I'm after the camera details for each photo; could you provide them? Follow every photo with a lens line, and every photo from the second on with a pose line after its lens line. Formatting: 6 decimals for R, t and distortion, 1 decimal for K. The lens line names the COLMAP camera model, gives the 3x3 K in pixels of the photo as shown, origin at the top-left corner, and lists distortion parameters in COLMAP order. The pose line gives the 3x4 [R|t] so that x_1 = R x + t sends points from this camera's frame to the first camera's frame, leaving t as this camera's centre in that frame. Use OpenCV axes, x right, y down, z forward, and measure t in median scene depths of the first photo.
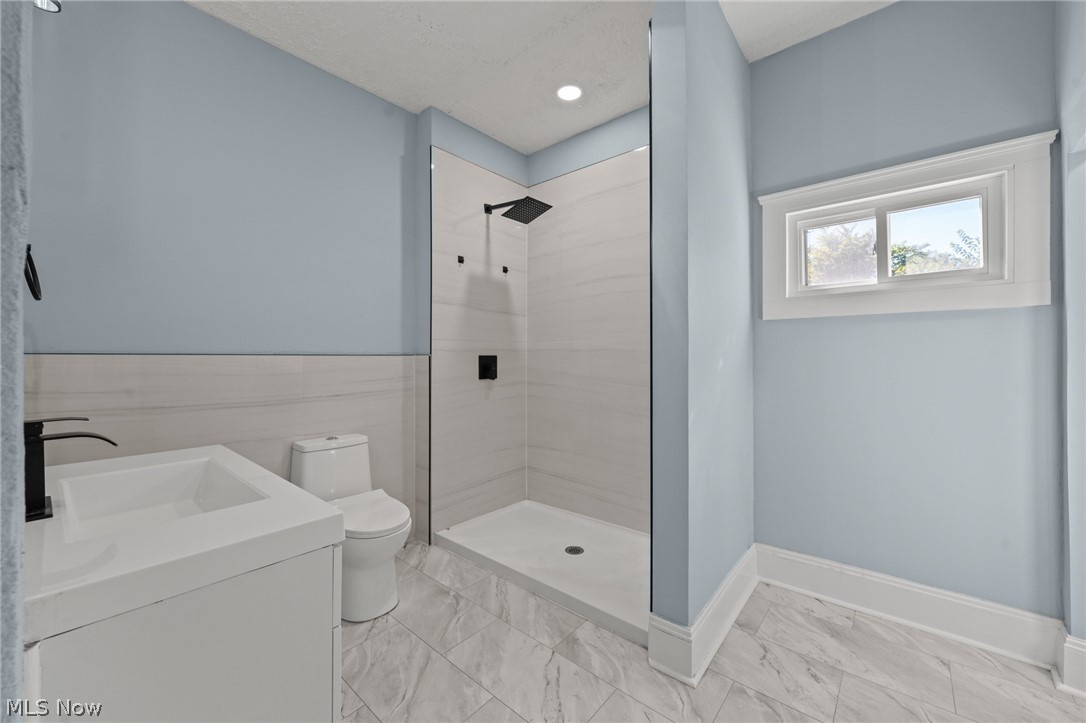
lens RADIAL K [[427.6, 0, 541.9], [0, 427.6, 356.6], [0, 0, 1]] dist [-0.000023, 0.000050]
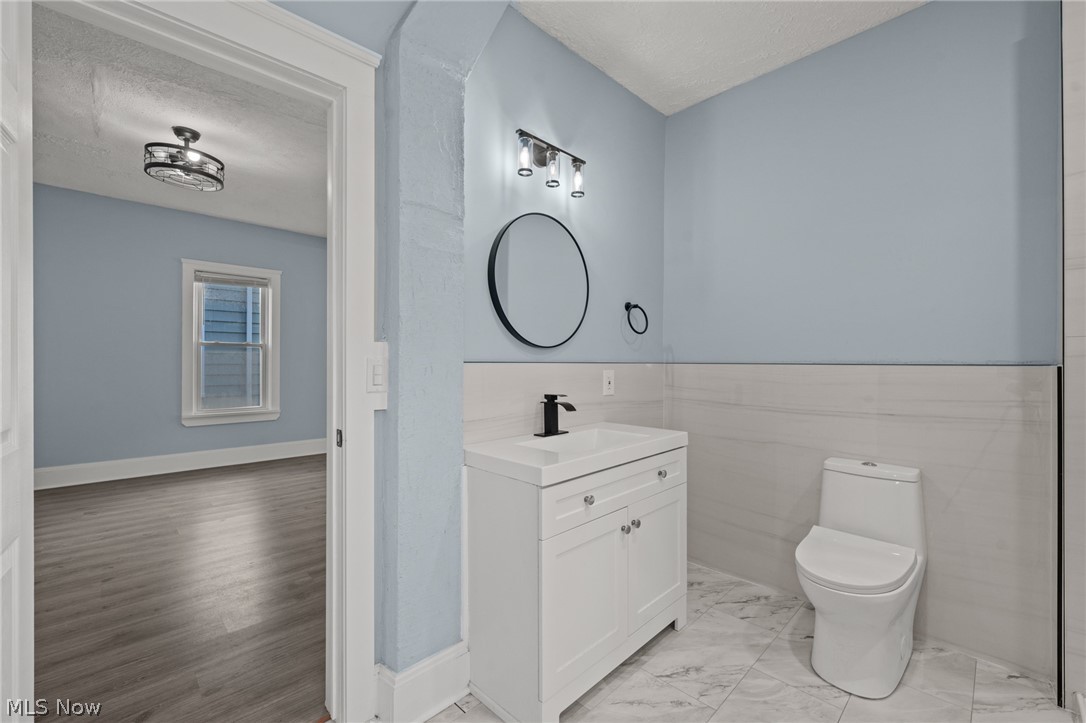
lens RADIAL K [[448.5, 0, 543.0], [0, 448.5, 361.5], [0, 0, 1]] dist [0.000183, -0.000035]
pose [[-0.088832, -0.001584, -0.996045, 0.450763], [-0.004738, 0.999988, -0.001167, -0.005981], [0.996035, 0.004615, -0.088838, 0.449739]]
